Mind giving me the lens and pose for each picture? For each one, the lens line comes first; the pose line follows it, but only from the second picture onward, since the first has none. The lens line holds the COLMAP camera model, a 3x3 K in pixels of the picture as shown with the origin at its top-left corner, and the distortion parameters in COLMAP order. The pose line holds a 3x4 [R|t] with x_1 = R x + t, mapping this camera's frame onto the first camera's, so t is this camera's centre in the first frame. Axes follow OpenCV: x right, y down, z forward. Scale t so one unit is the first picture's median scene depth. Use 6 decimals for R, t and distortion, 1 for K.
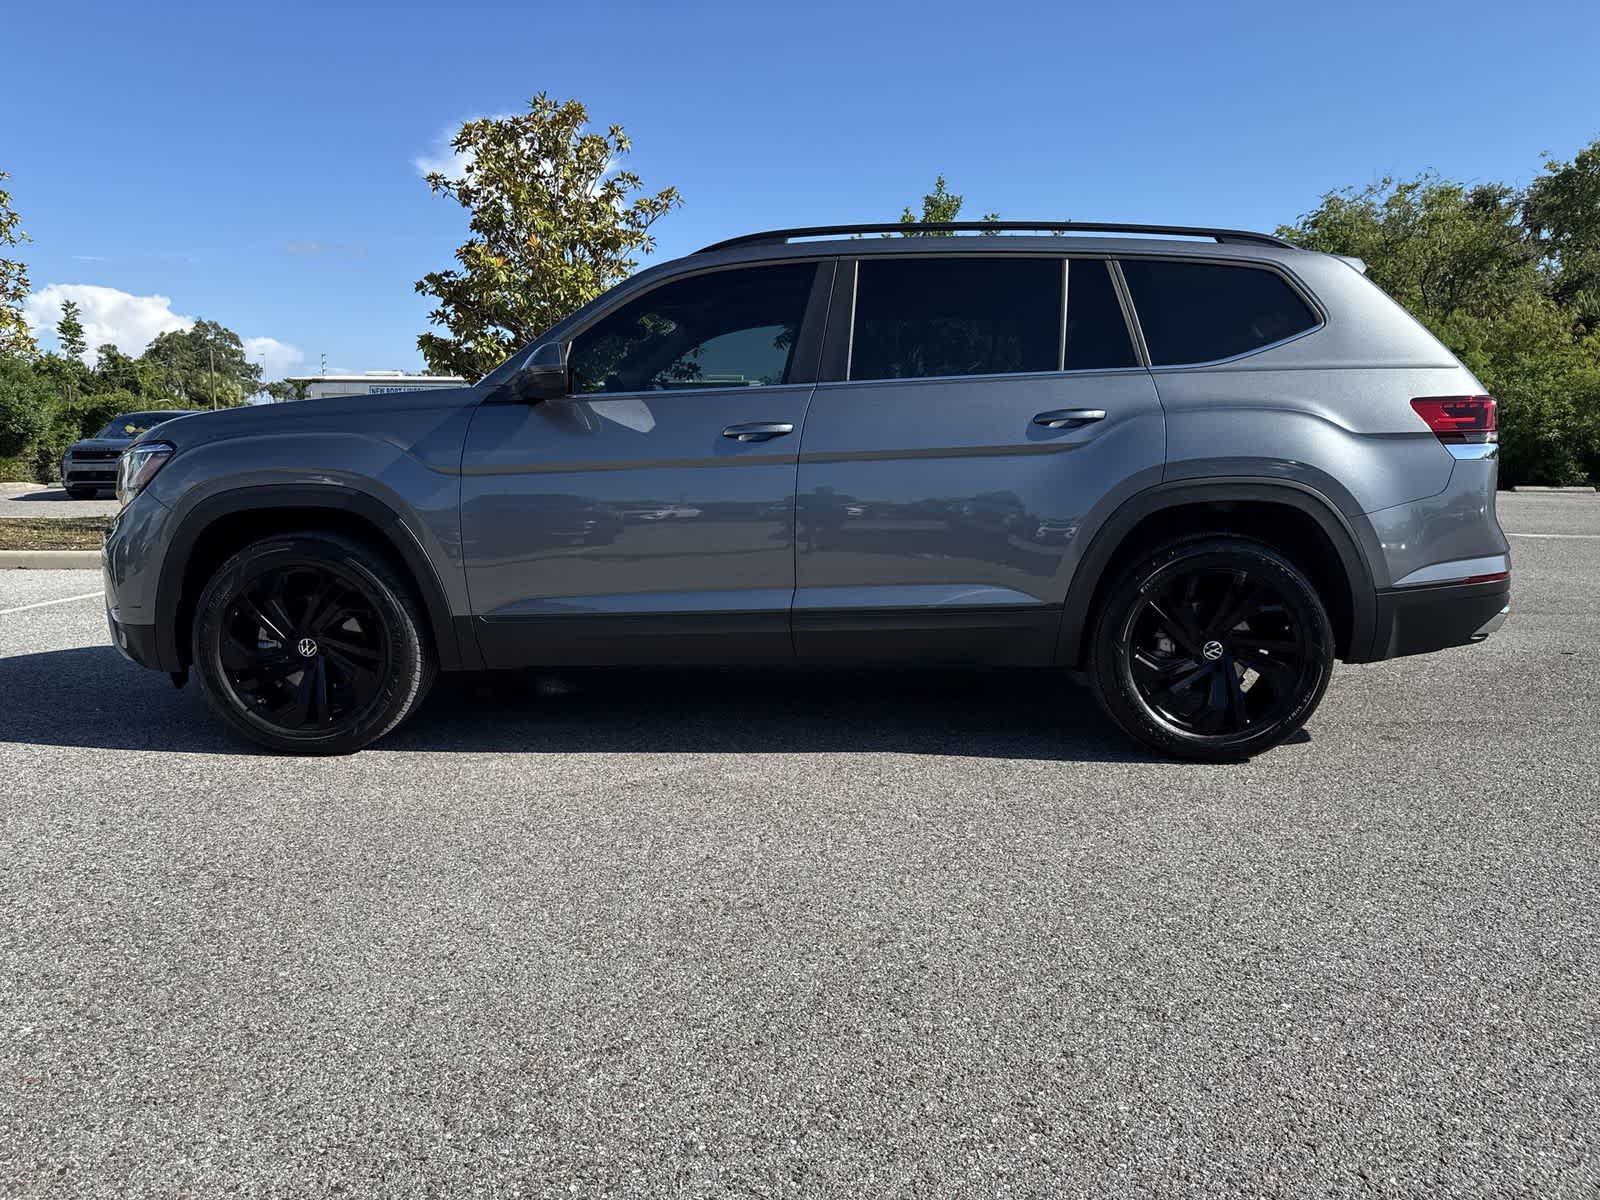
lens RADIAL K [[1183.9, 0, 783.8], [0, 1183.9, 596.0], [0, 0, 1]] dist [0.047454, -0.070867]
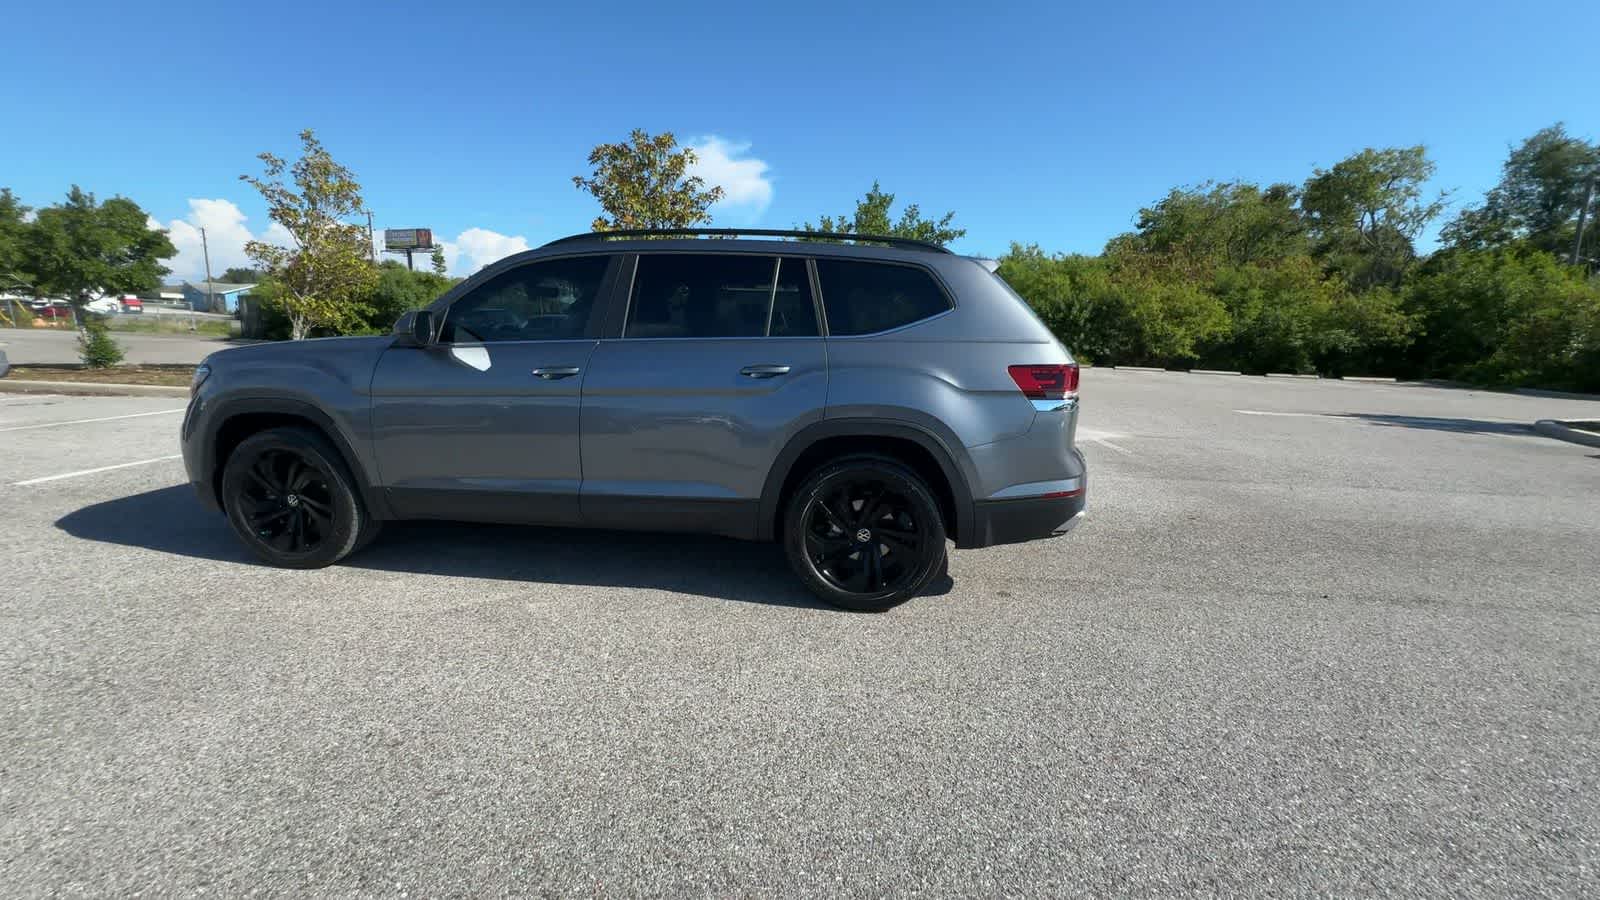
lens RADIAL K [[662.9, 0, 808.9], [0, 662.9, 449.6], [0, 0, 1]] dist [0.004541, 0.000388]
pose [[0.995851, 0.042273, -0.080584, 0.121709], [-0.037610, 0.997577, 0.058531, -0.035144], [0.082863, -0.055257, 0.995028, 0.069029]]
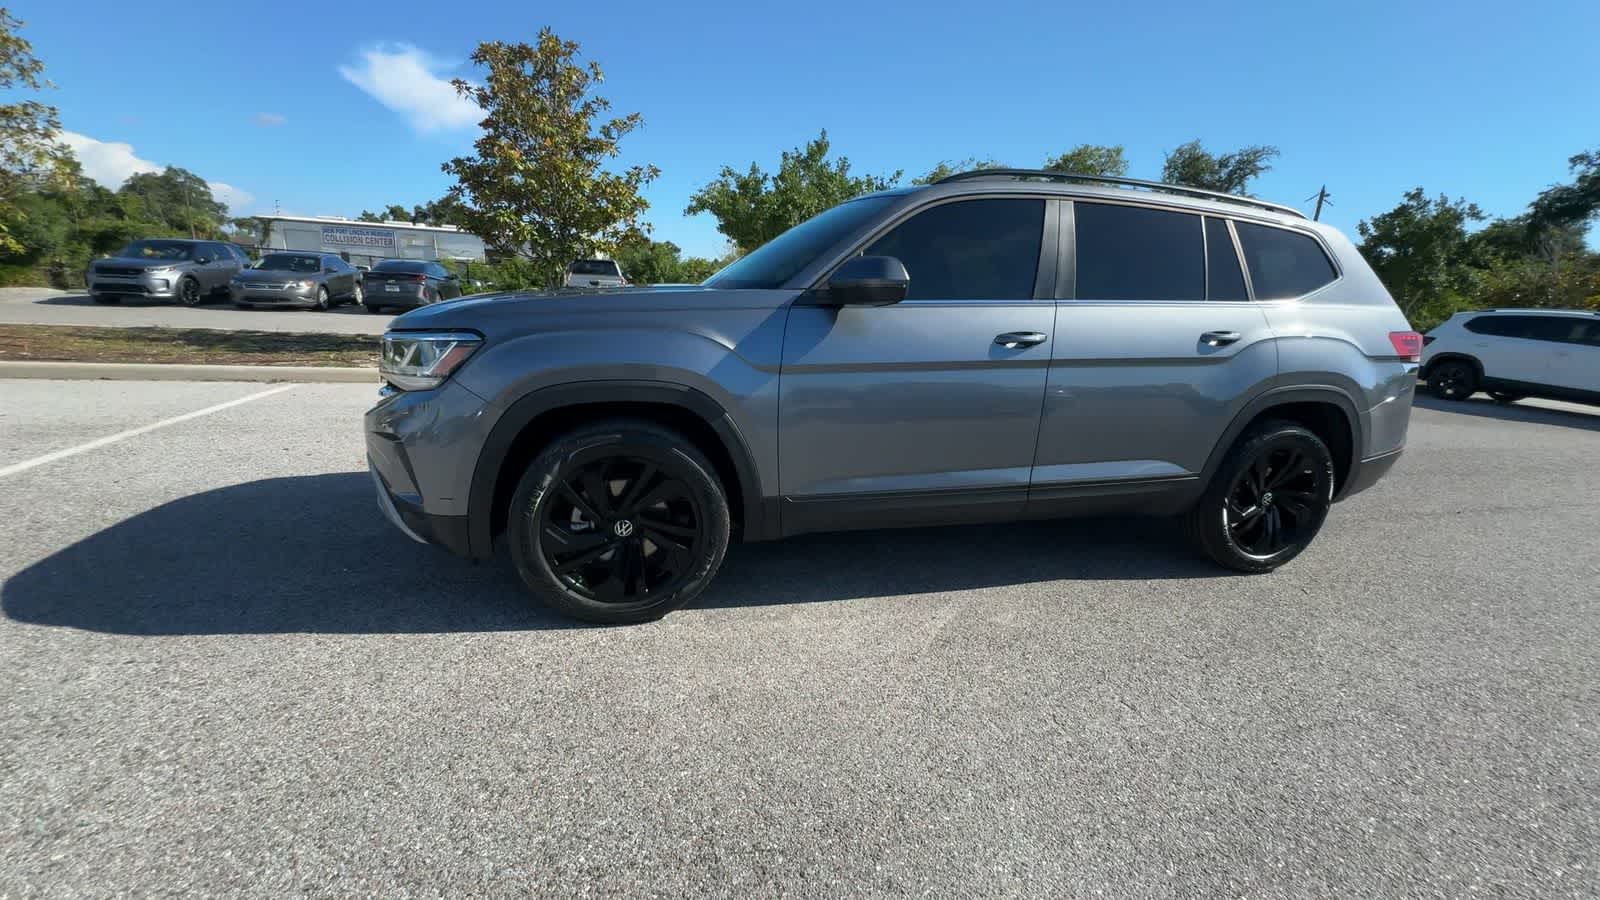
lens RADIAL K [[658.2, 0, 800.0], [0, 658.2, 450.0], [0, 0, 1]] dist [0.002085, -0.000240]
pose [[0.954829, -0.019249, 0.296531, -0.150923], [-0.016114, 0.993077, 0.116351, -0.035361], [-0.296718, -0.115873, 0.947909, 0.141699]]
